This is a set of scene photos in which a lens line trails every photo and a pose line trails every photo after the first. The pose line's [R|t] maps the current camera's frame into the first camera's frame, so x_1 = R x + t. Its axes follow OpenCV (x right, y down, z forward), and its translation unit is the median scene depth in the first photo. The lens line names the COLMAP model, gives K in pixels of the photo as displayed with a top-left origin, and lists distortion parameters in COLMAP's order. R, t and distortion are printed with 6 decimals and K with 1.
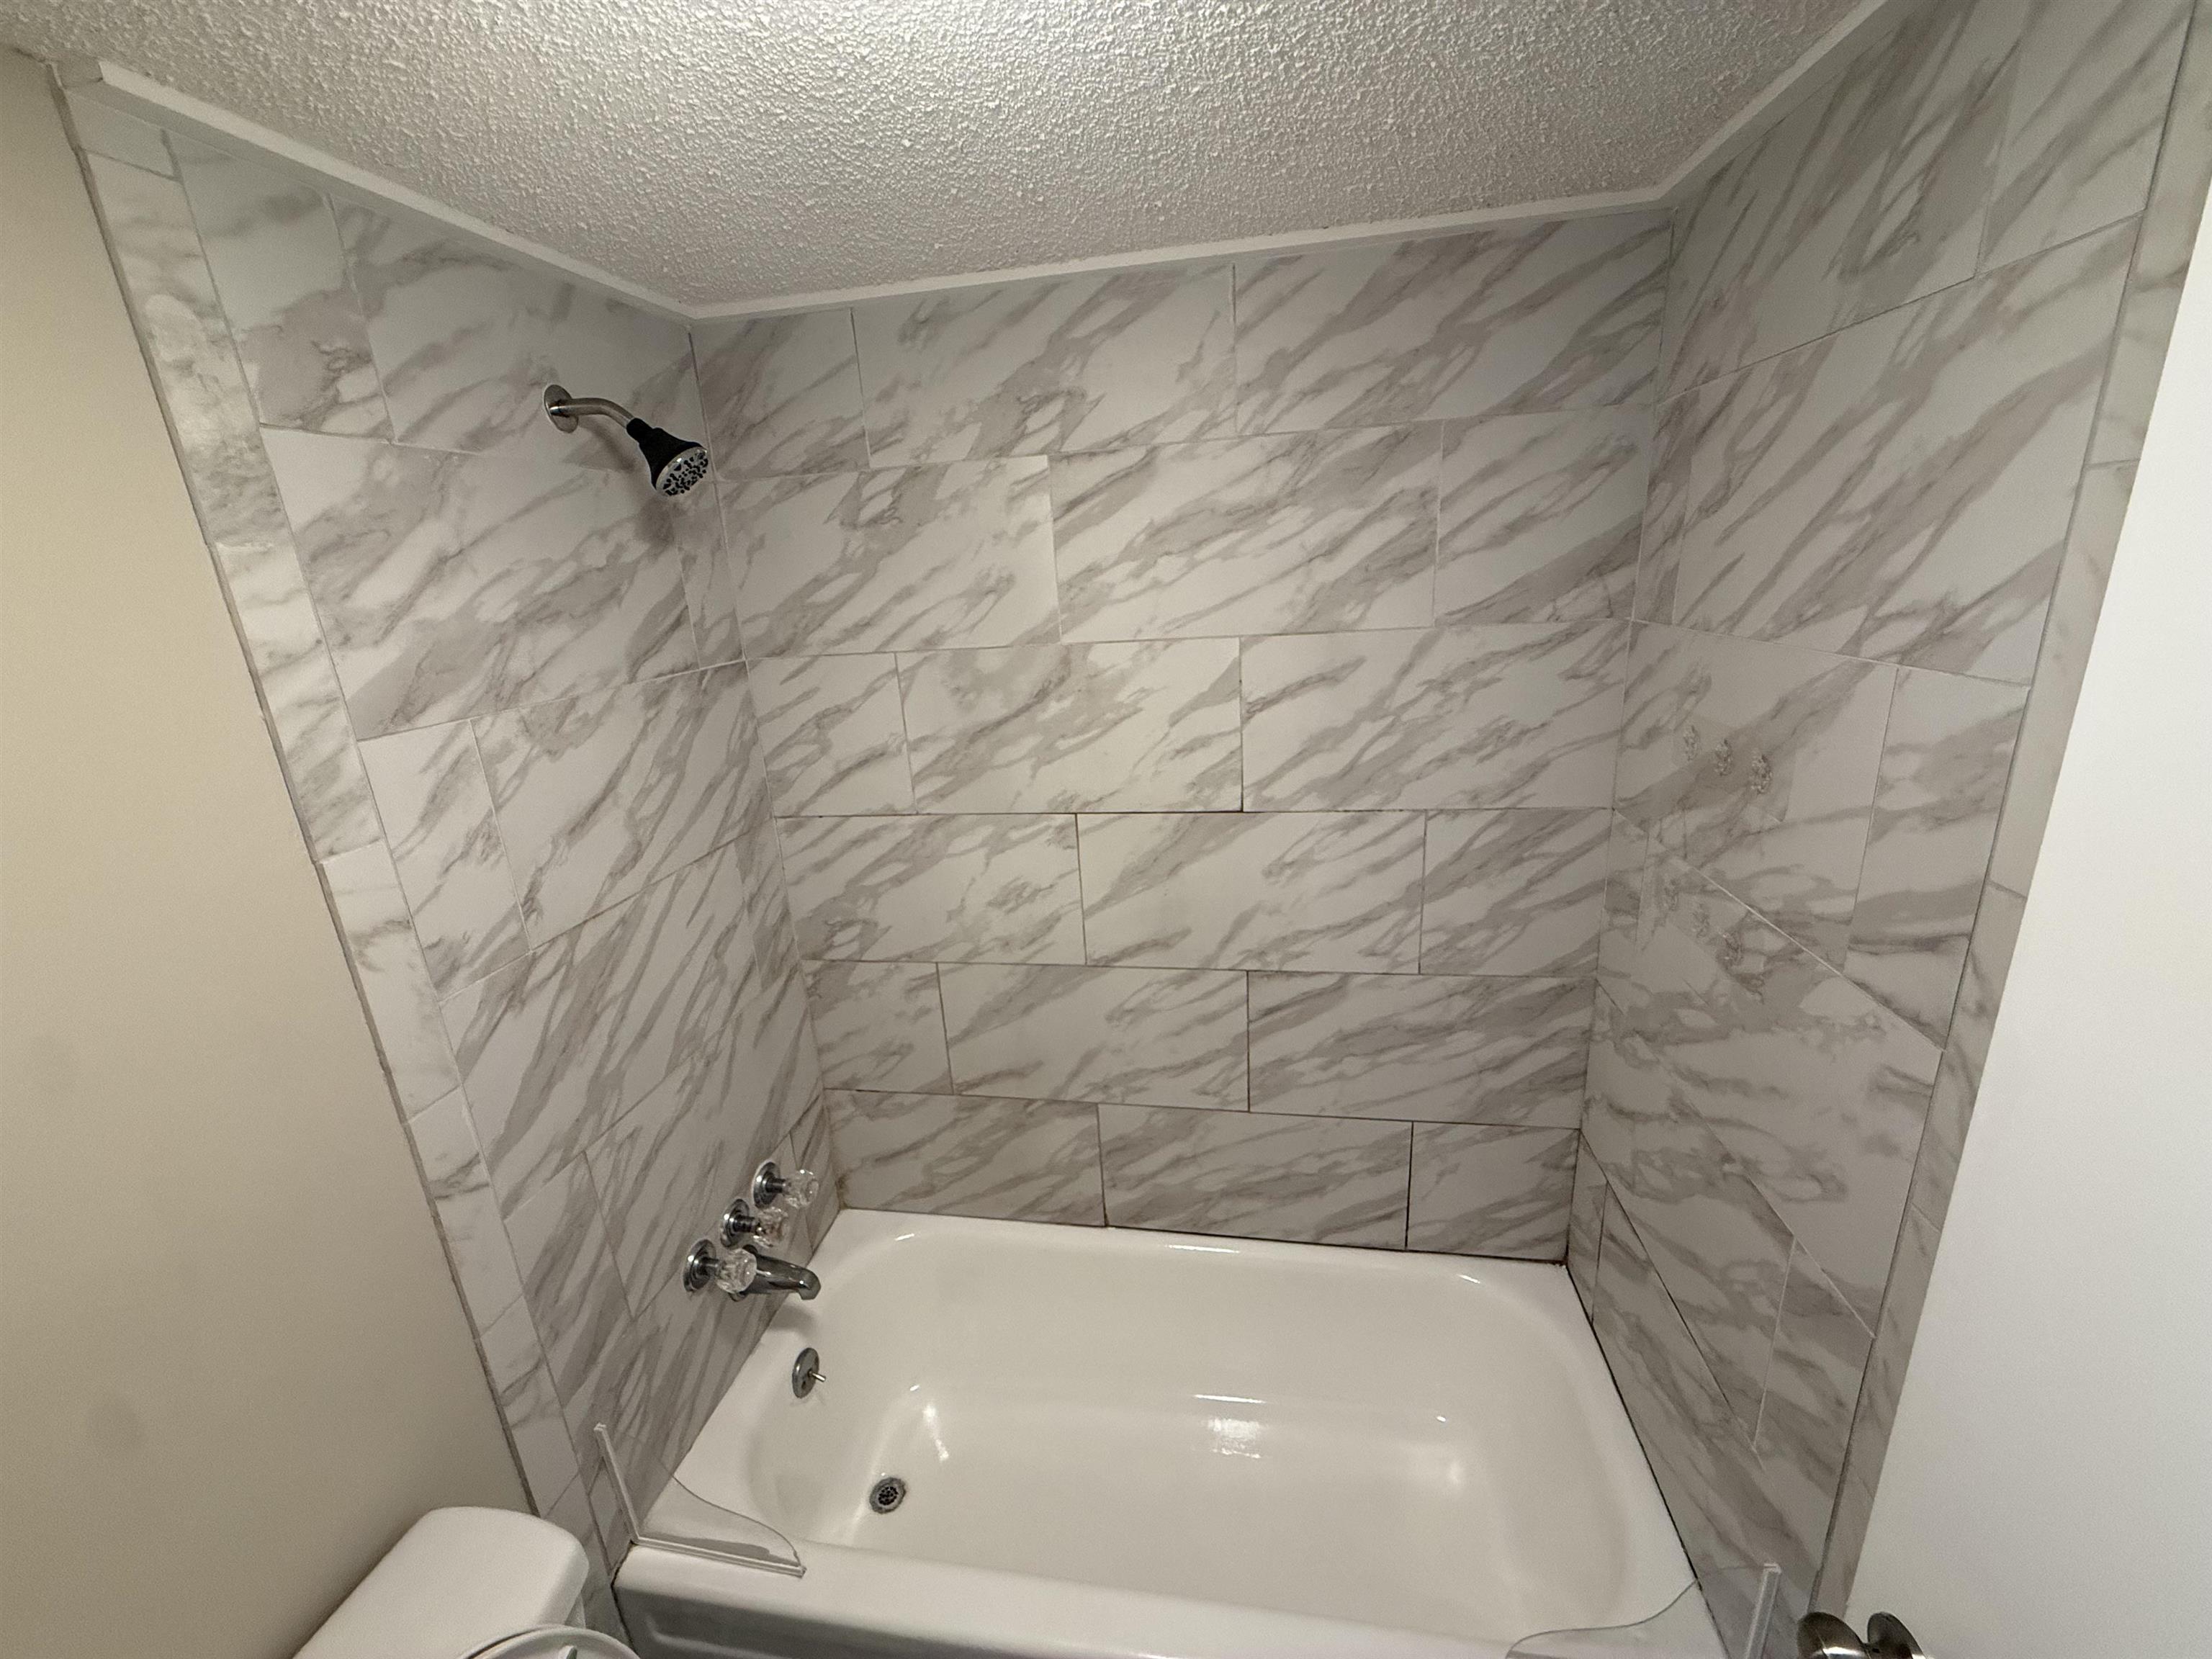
lens RADIAL K [[886.2, 0, 1108.3], [0, 886.2, 834.5], [0, 0, 1]] dist [-0.001574, -0.000757]
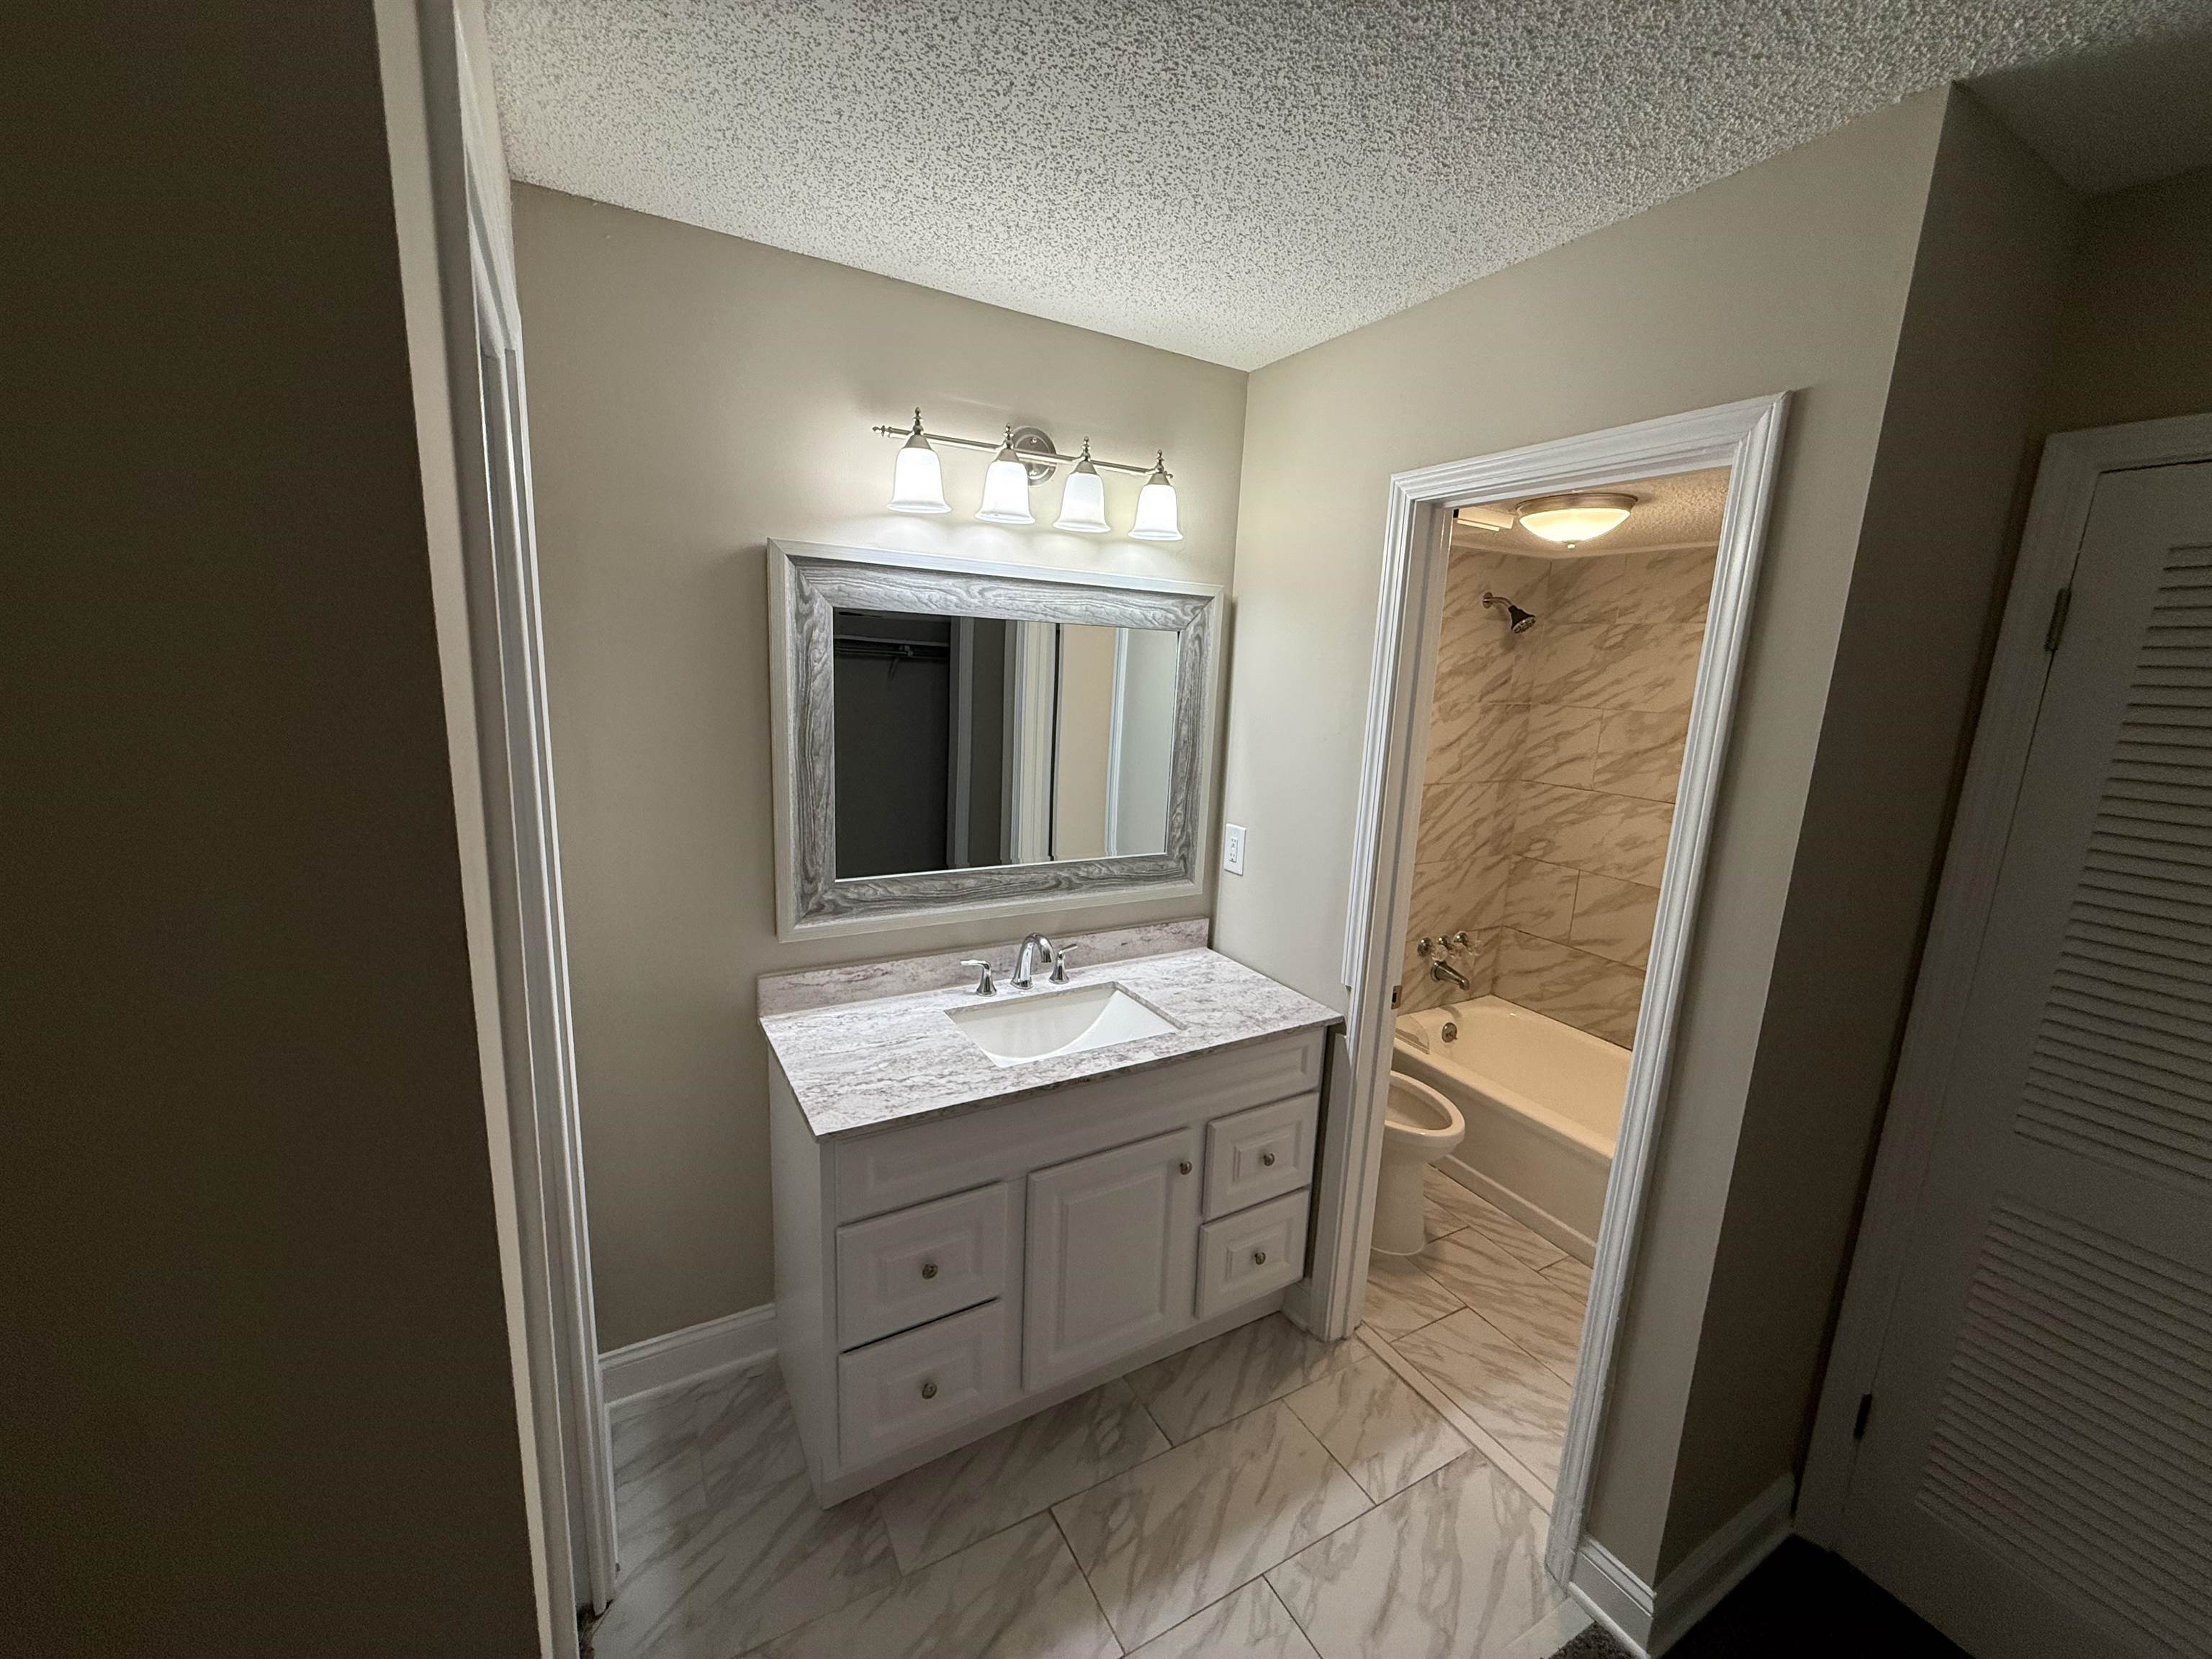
lens RADIAL K [[886.2, 0, 1103.0], [0, 886.2, 832.5], [0, 0, 1]] dist [-0.001574, -0.000757]
pose [[0.627635, 0.234906, -0.742222, 0.617054], [-0.305137, 0.951335, 0.043060, 0.329714], [0.716216, 0.199453, 0.668770, -1.137307]]
